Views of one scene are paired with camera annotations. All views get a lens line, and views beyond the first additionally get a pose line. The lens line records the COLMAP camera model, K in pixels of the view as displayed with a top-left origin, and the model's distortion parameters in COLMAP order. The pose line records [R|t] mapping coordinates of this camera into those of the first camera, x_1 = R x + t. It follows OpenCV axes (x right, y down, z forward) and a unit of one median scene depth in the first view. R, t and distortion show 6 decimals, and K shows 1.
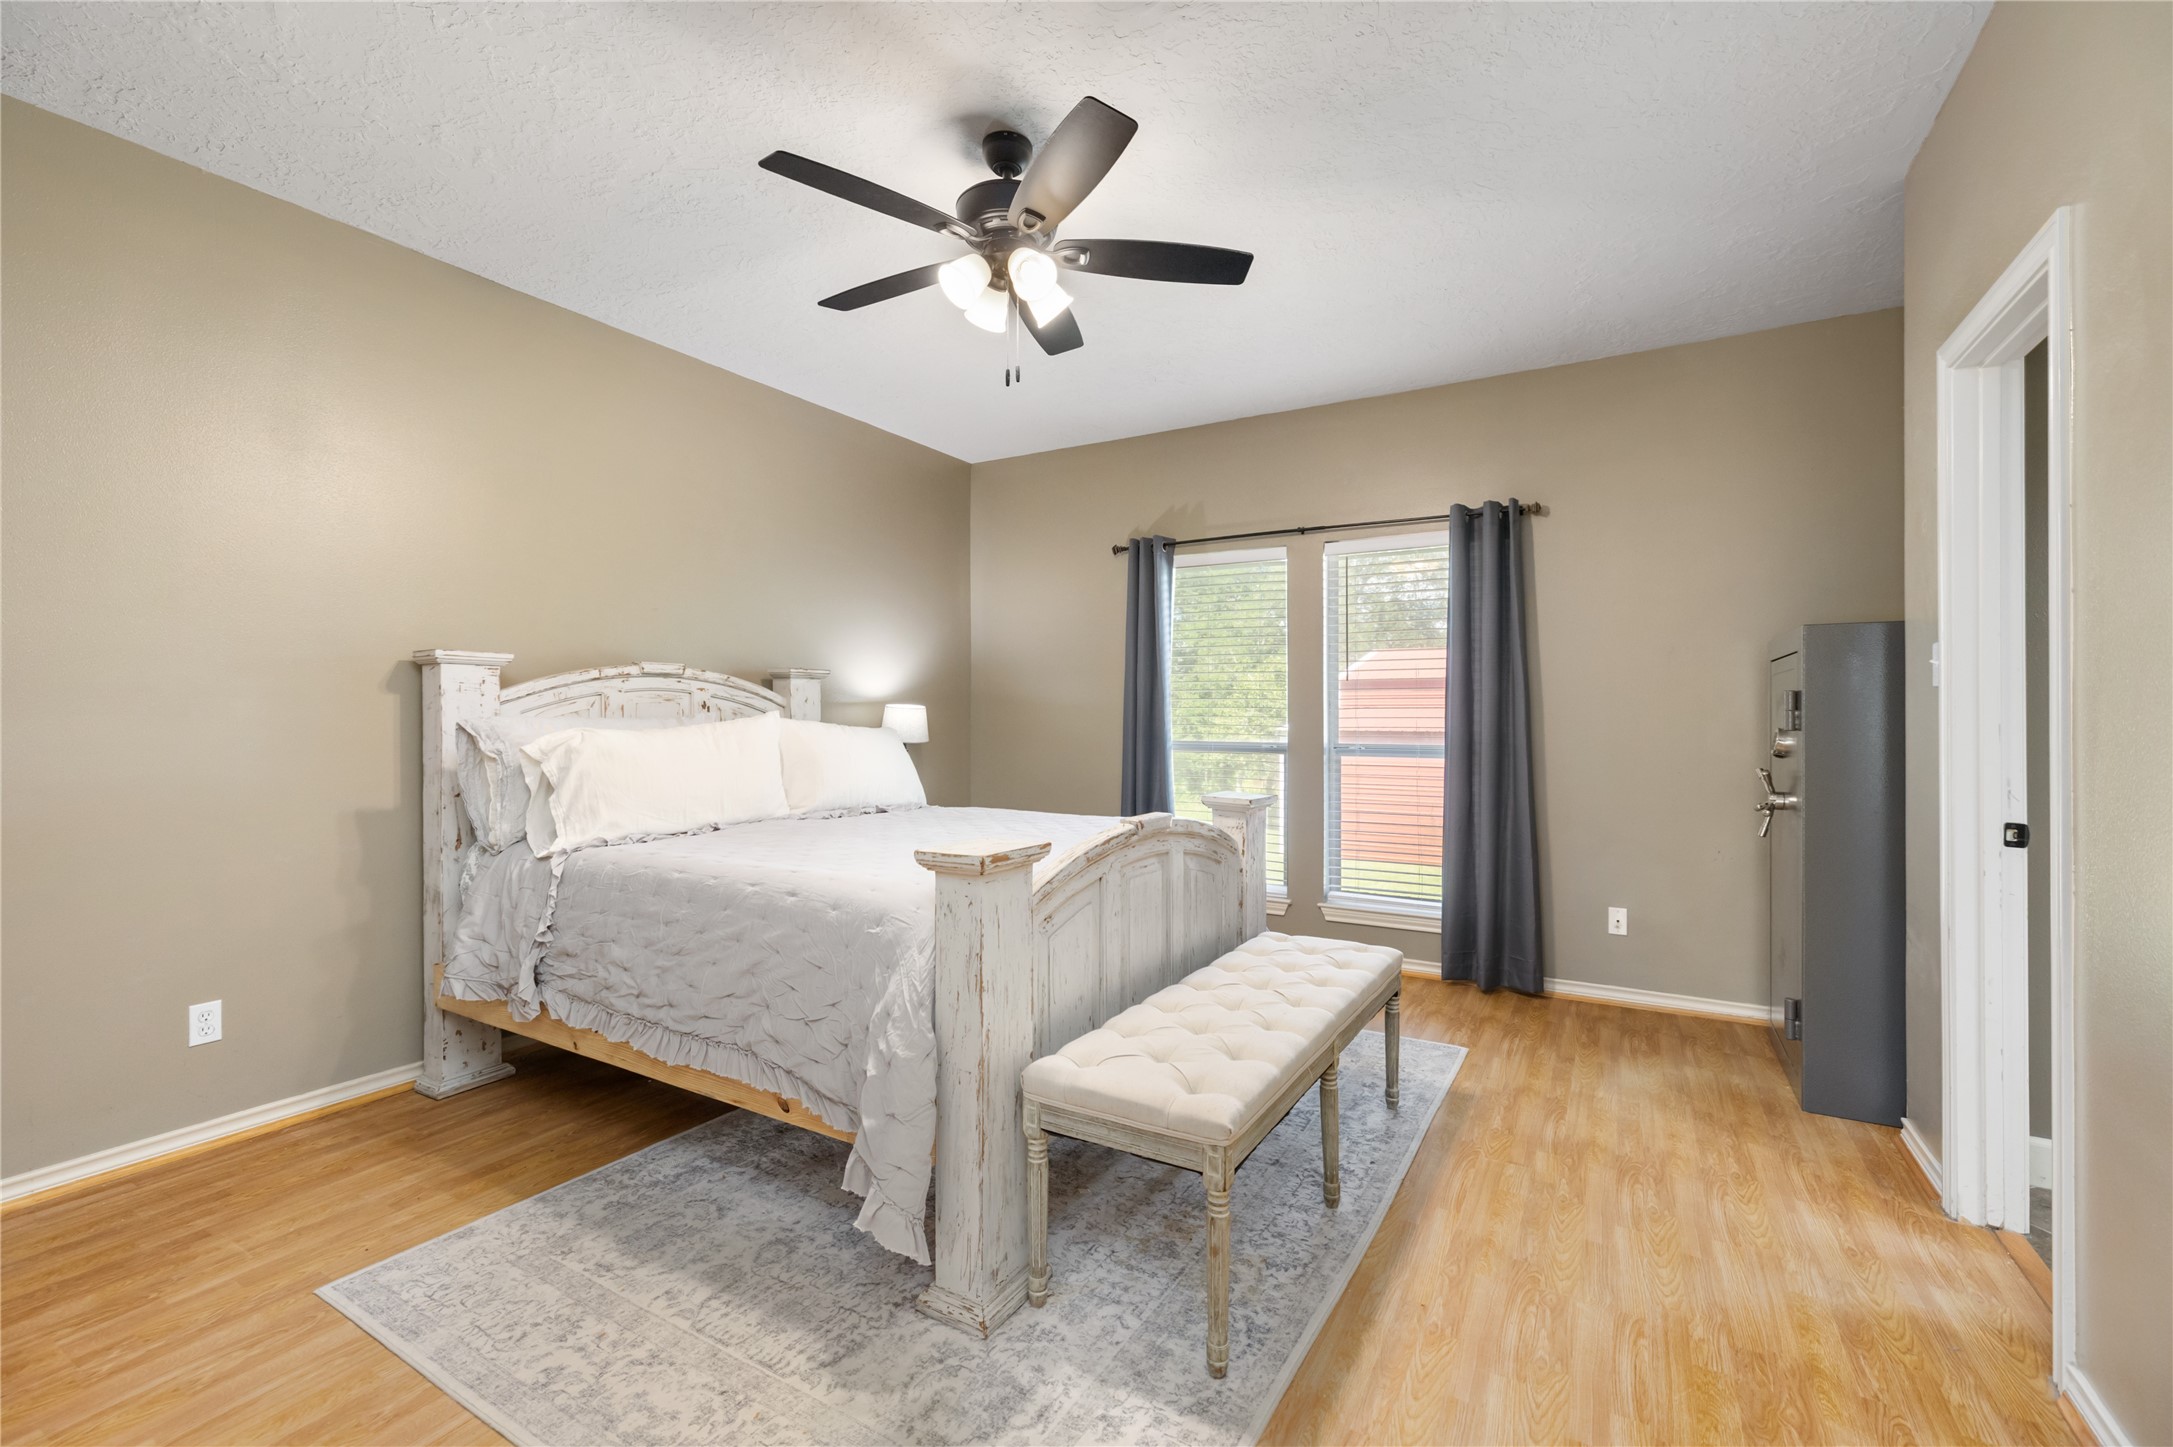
lens RADIAL K [[929.7, 0, 1096.2], [0, 929.7, 721.0], [0, 0, 1]] dist [-0.002663, 0.001534]
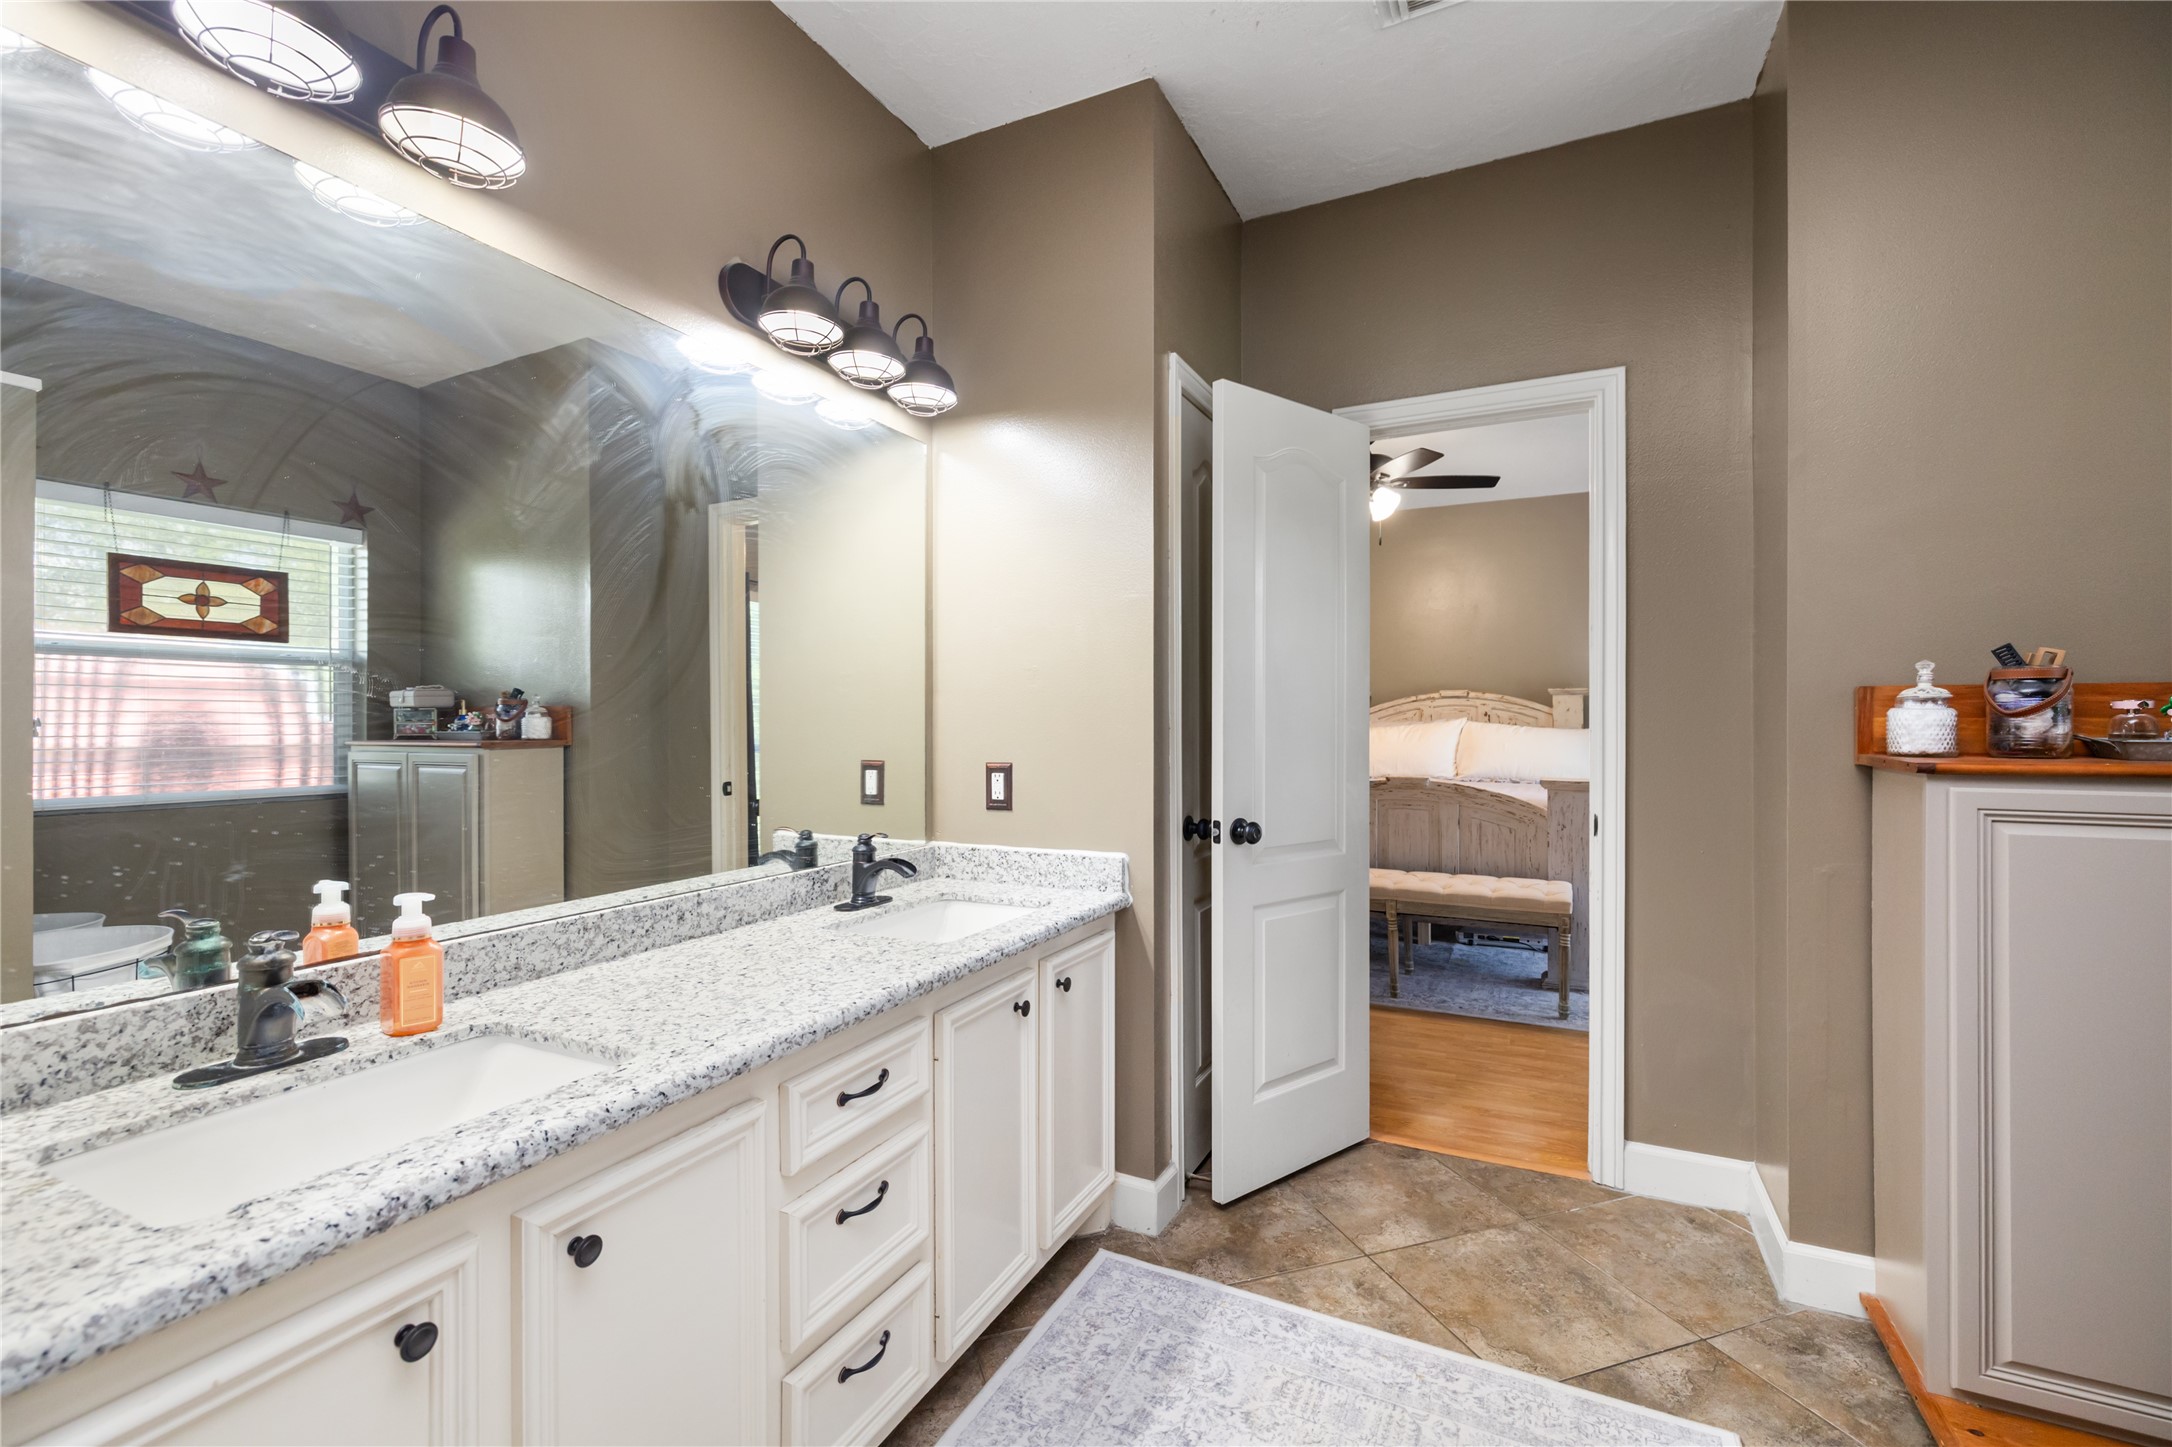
lens RADIAL K [[929.3, 0, 1091.0], [0, 929.3, 722.3], [0, 0, 1]] dist [-0.002663, 0.001534]
pose [[0.078019, 0.000942, -0.996951, 1.228225], [-0.010143, 0.999949, 0.000151, 0.004799], [0.996900, 0.010100, 0.078025, 0.182583]]
